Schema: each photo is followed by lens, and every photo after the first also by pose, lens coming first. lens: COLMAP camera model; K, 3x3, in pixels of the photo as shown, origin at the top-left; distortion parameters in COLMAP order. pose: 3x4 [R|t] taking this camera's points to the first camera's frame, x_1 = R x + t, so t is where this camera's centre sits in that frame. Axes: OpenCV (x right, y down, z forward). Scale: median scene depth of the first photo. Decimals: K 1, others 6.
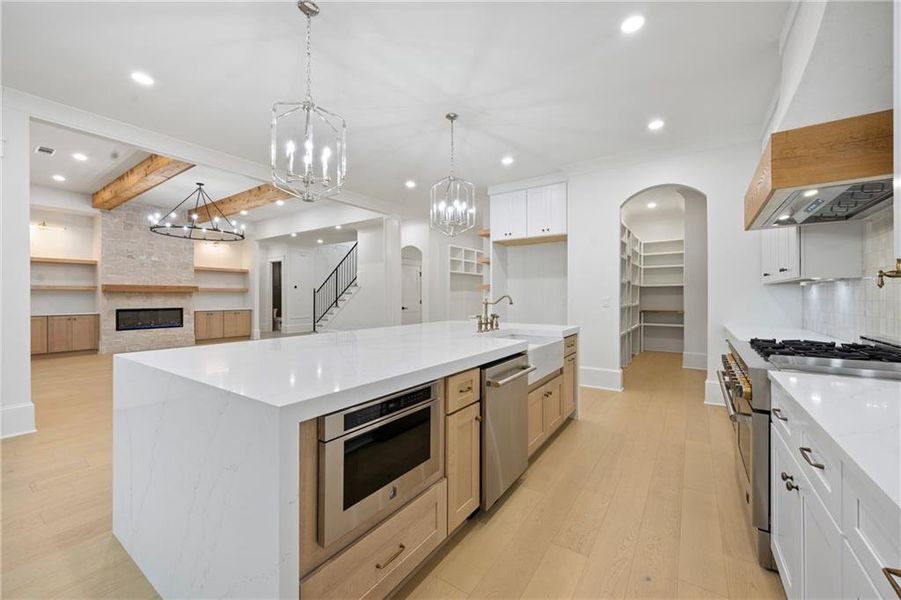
lens RADIAL K [[352.4, 0, 450.5], [0, 352.4, 300.0], [0, 0, 1]] dist [0.000373, 0.000036]
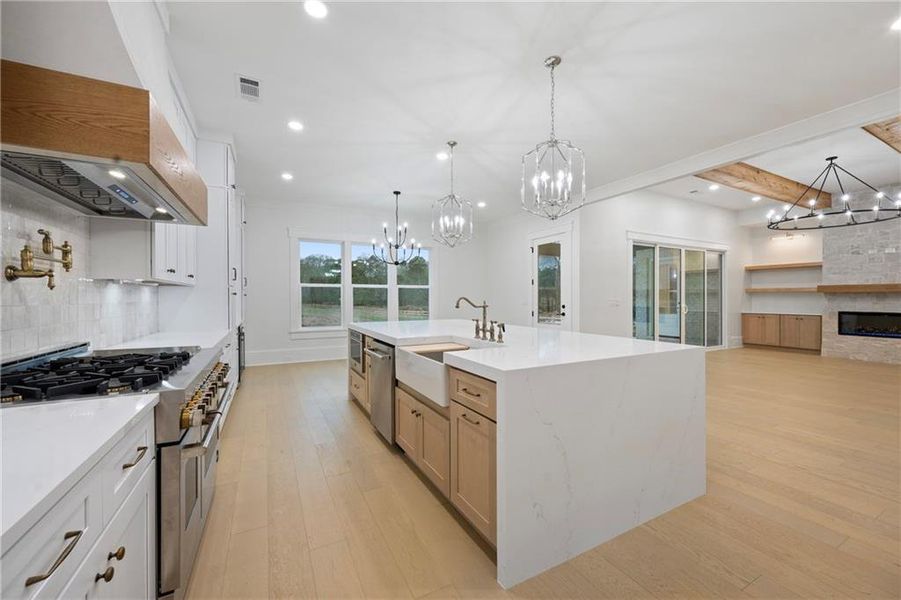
lens RADIAL K [[352.4, 0, 450.5], [0, 352.4, 300.0], [0, 0, 1]] dist [0.000373, 0.000036]
pose [[-0.465361, 0.006914, -0.885094, 0.381714], [-0.008406, 0.999890, 0.012231, -0.007159], [0.885081, 0.013132, -0.465252, 0.564302]]
